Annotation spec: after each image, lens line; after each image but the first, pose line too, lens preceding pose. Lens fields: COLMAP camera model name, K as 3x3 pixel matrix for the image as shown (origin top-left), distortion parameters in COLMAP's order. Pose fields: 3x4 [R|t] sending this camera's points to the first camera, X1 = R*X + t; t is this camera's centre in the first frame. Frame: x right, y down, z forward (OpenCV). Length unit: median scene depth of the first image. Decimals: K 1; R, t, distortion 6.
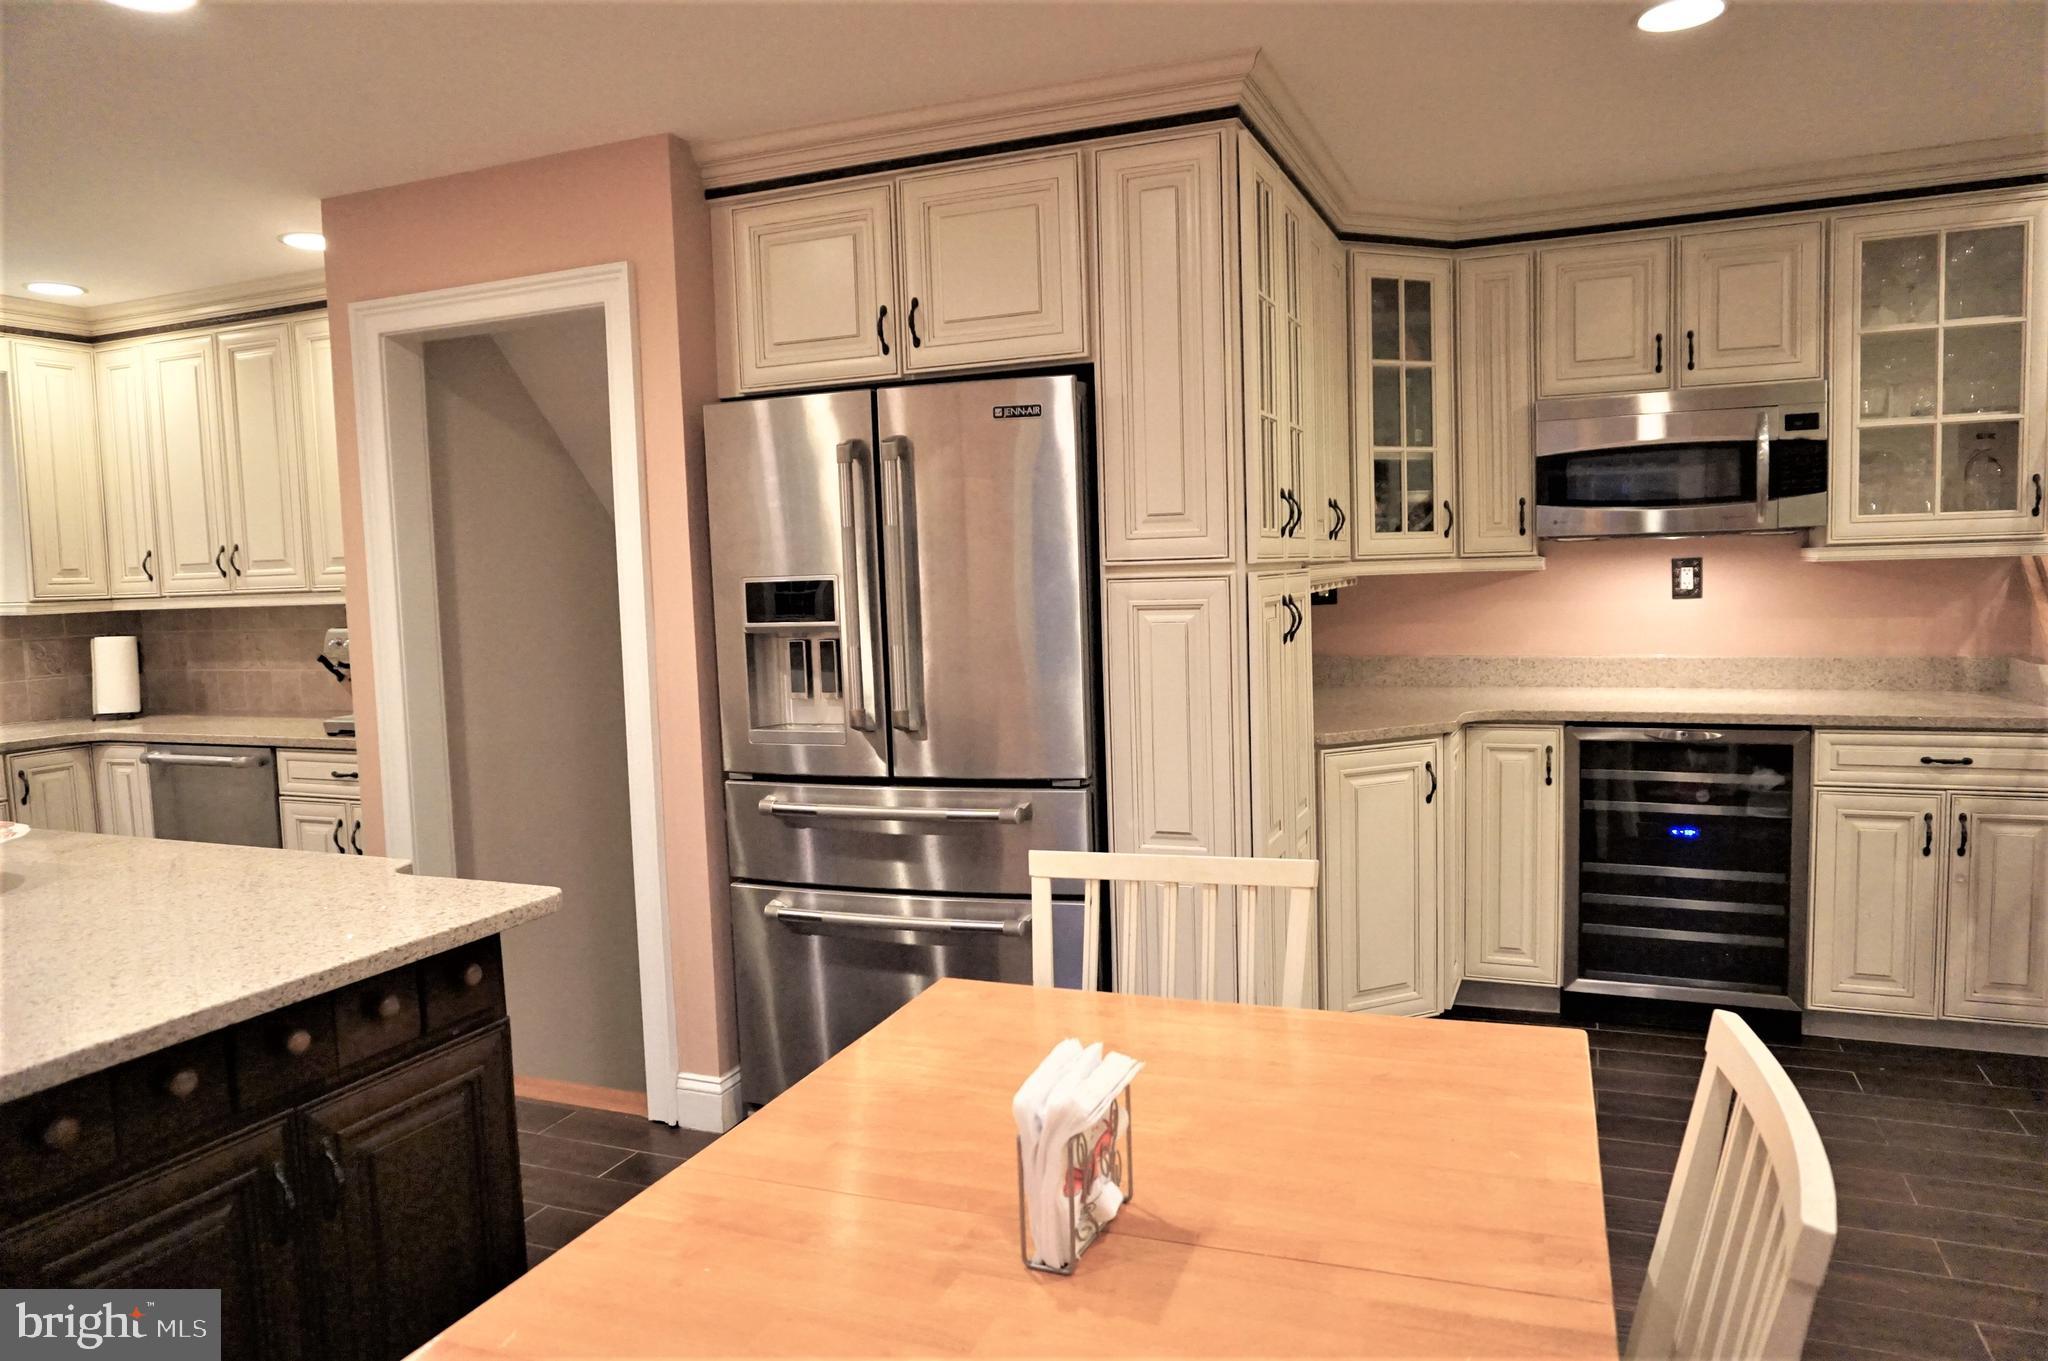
lens RADIAL K [[1366.4, 0, 1036.0], [0, 1366.4, 683.0], [0, 0, 1]] dist [-0.059505, 0.035808]
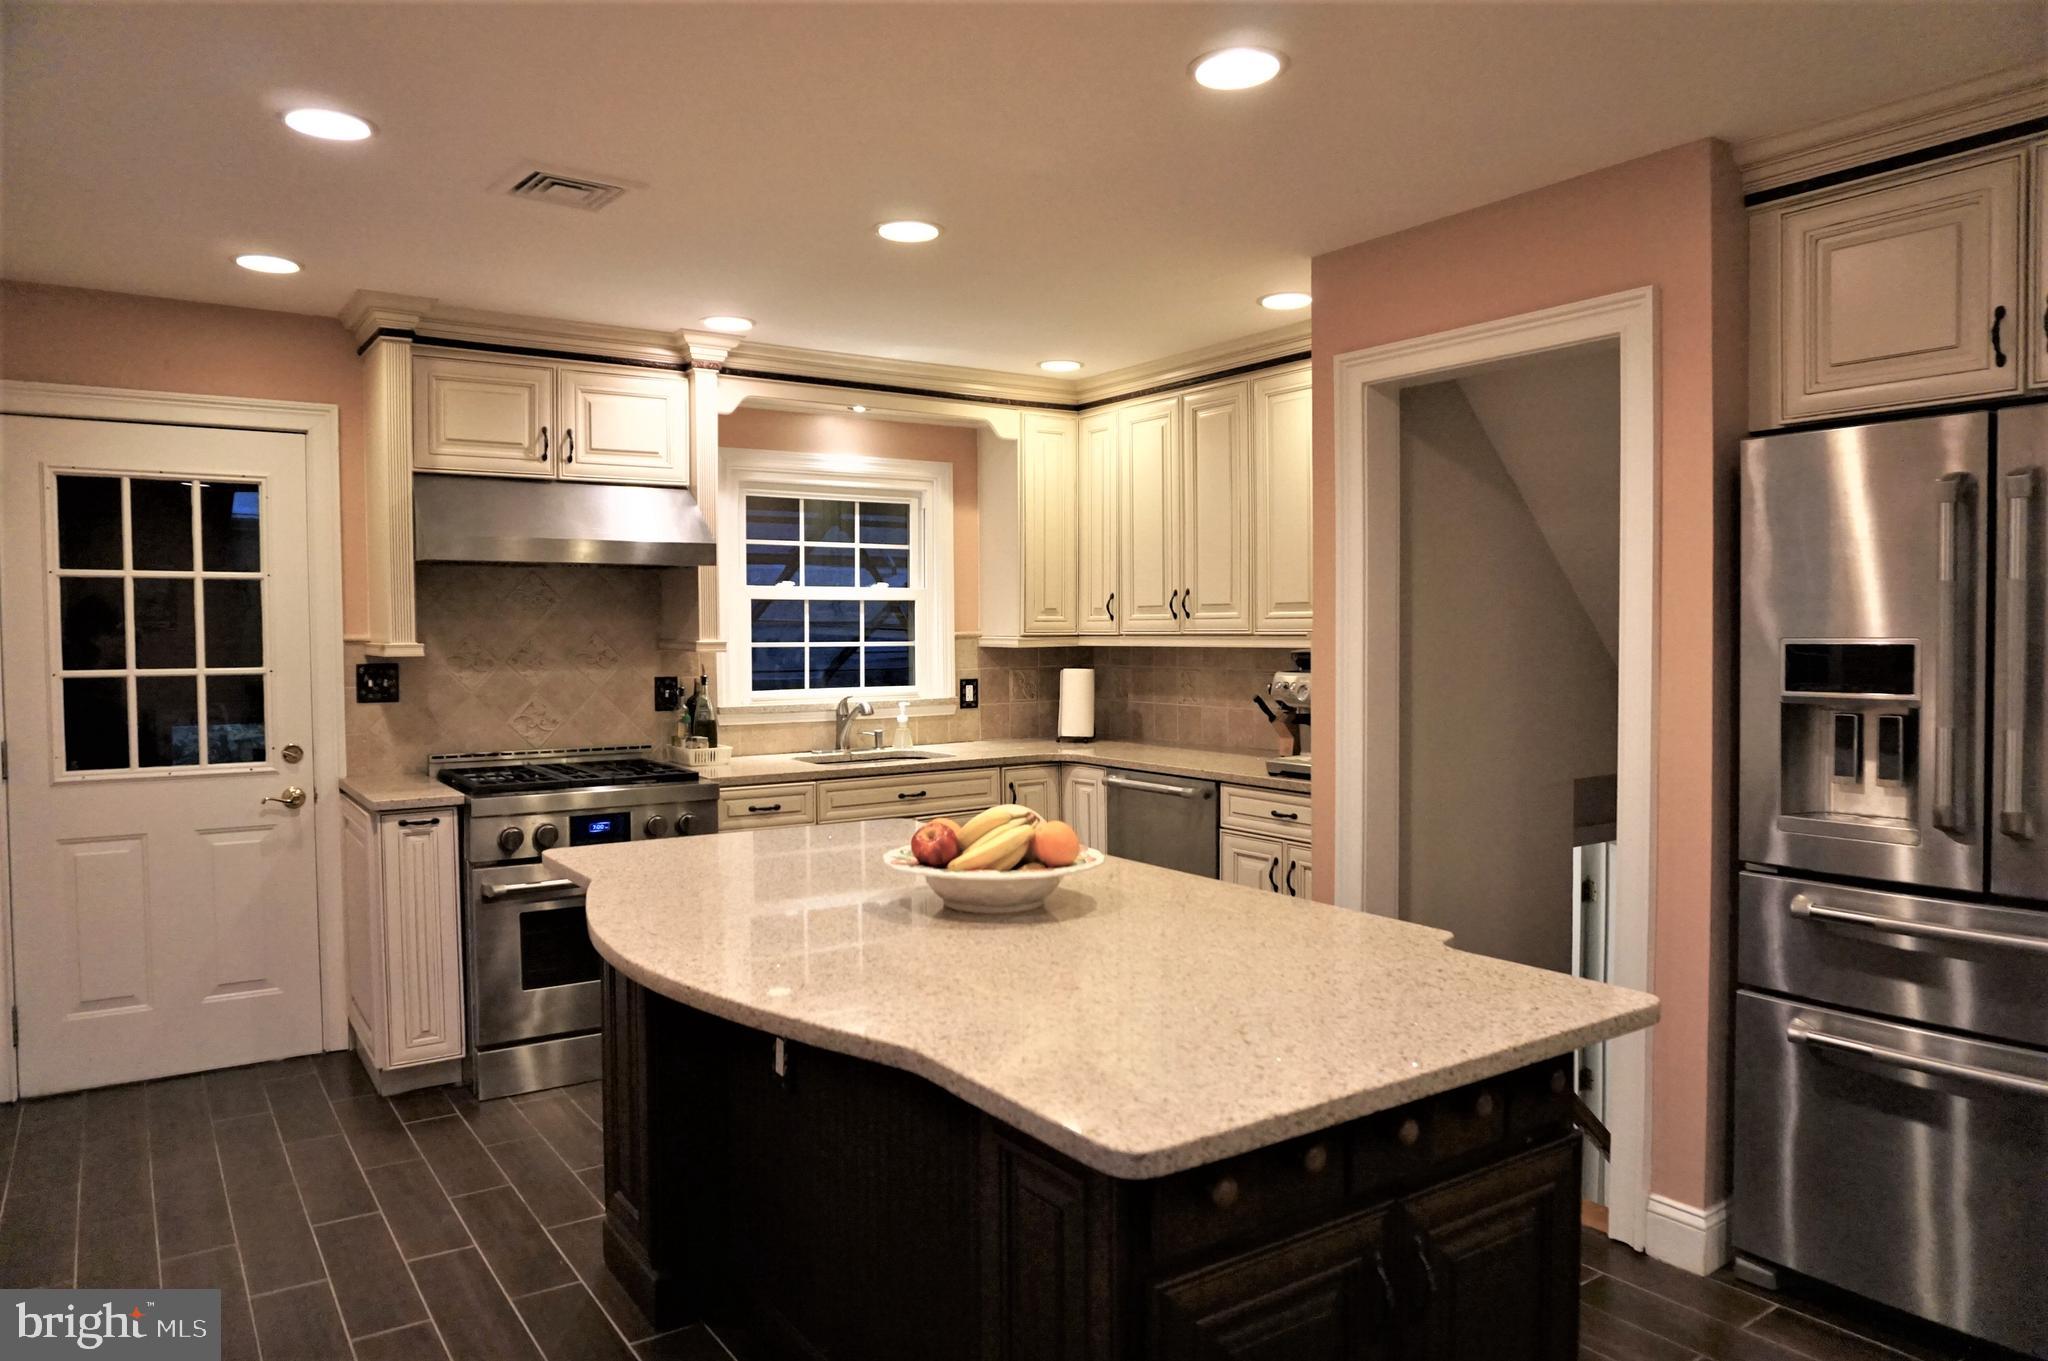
lens RADIAL K [[1366.4, 0, 1019.9], [0, 1366.4, 688.1], [0, 0, 1]] dist [-0.059505, 0.035808]
pose [[0.828701, 0.048772, -0.557563, -0.117767], [-0.065112, 0.997833, -0.009492, -0.005850], [0.555892, 0.044170, 0.830080, 0.025730]]
